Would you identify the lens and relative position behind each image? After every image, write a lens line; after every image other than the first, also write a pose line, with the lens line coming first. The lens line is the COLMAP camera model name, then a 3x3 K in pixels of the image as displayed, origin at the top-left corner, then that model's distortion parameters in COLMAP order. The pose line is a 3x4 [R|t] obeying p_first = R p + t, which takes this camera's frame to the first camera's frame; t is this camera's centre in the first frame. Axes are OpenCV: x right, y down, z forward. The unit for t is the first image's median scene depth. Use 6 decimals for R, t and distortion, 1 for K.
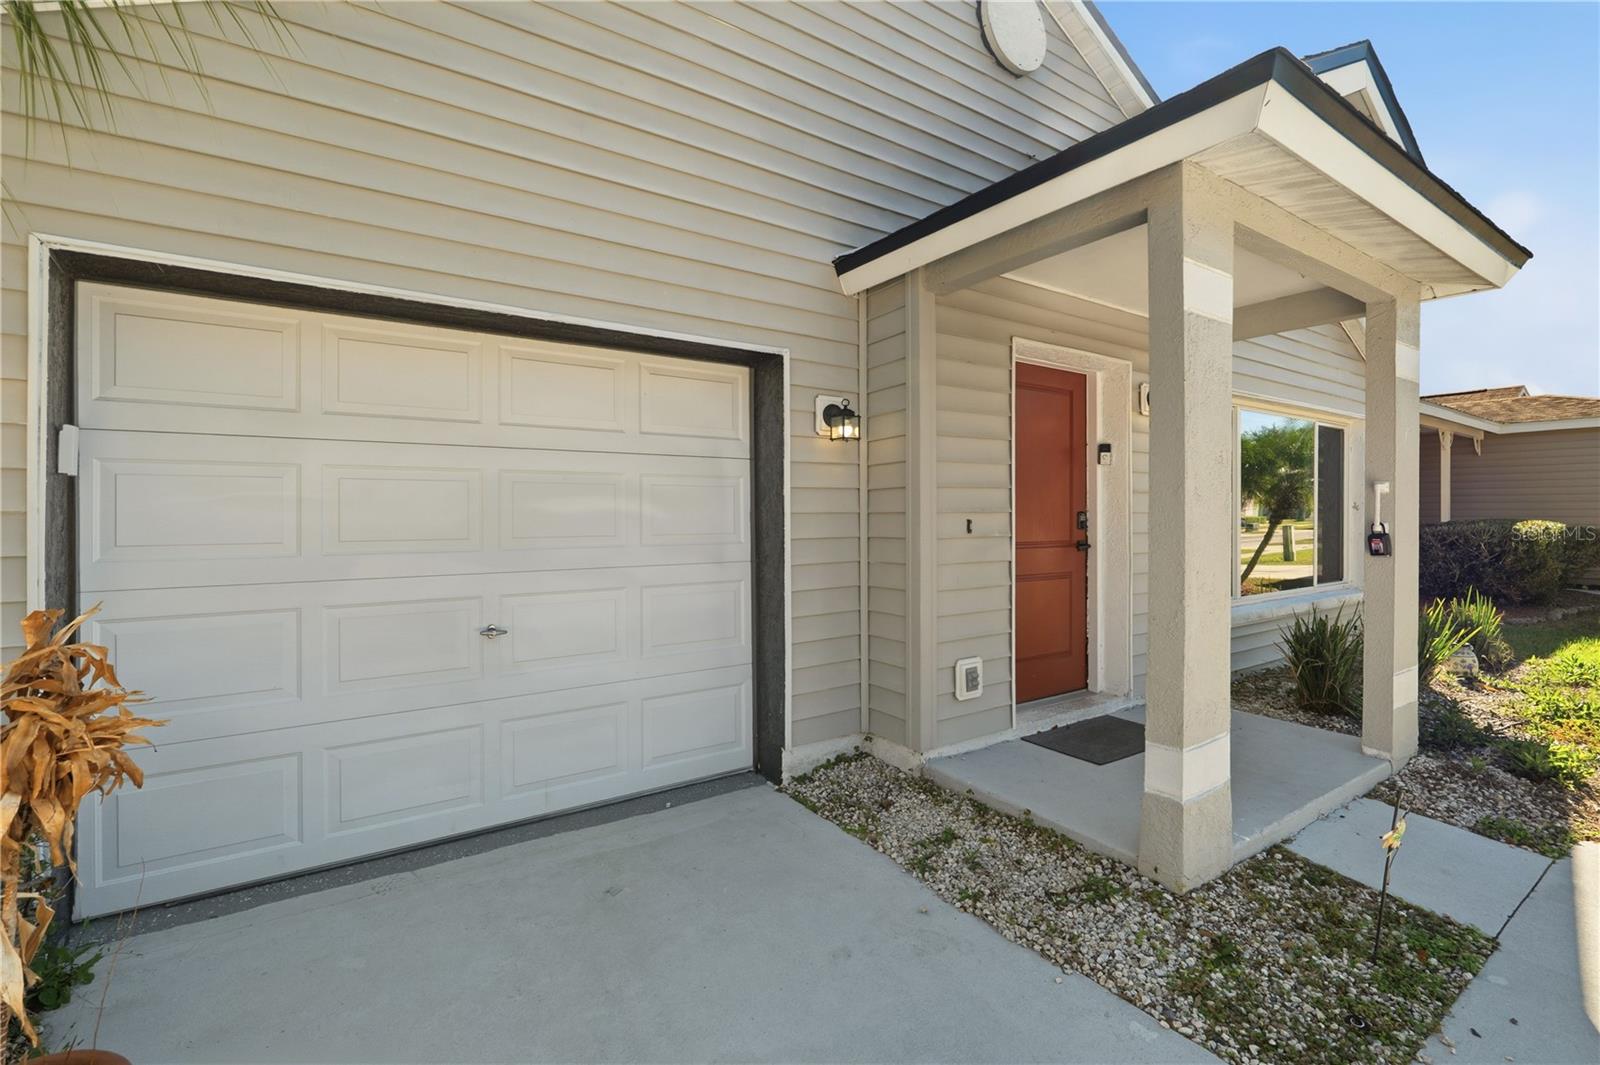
lens RADIAL K [[685.6, 0, 841.6], [0, 685.6, 507.7], [0, 0, 1]] dist [-0.005682, -0.000406]
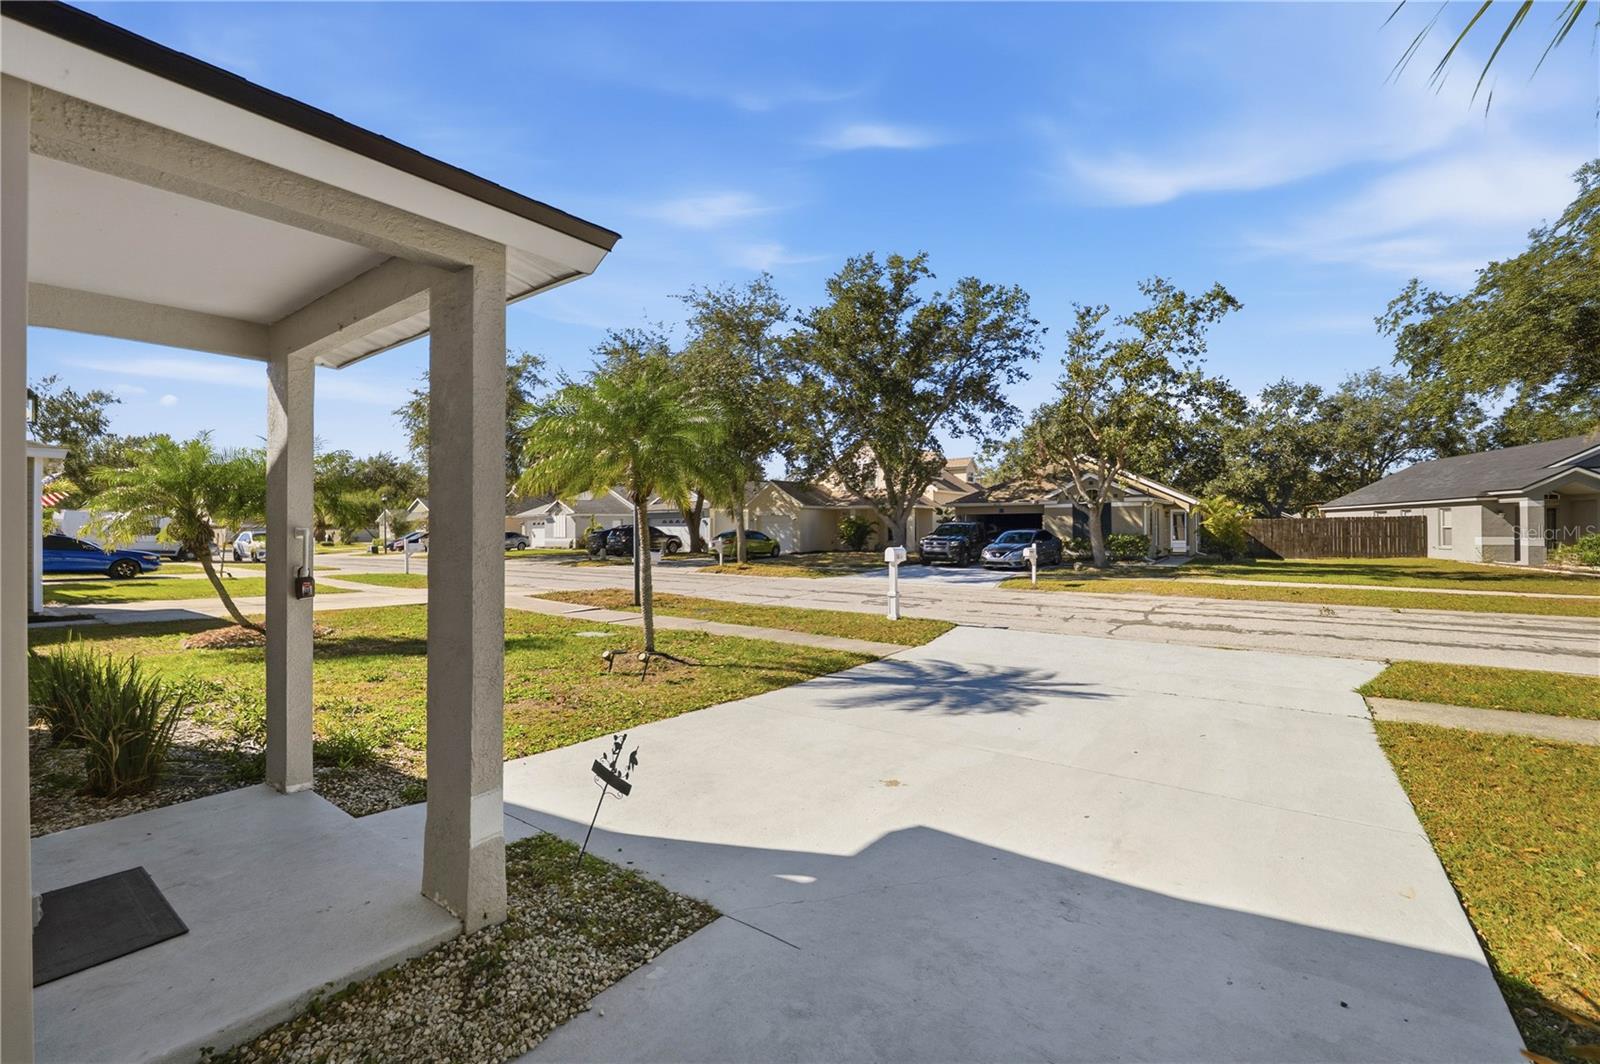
lens RADIAL K [[685.6, 0, 798.4], [0, 685.6, 530.4], [0, 0, 1]] dist [-0.005682, -0.000406]
pose [[-0.278345, 0.003191, 0.960476, -0.751419], [0.001323, 0.999995, -0.002939, -0.055306], [-0.960480, 0.000452, -0.278348, 0.946087]]
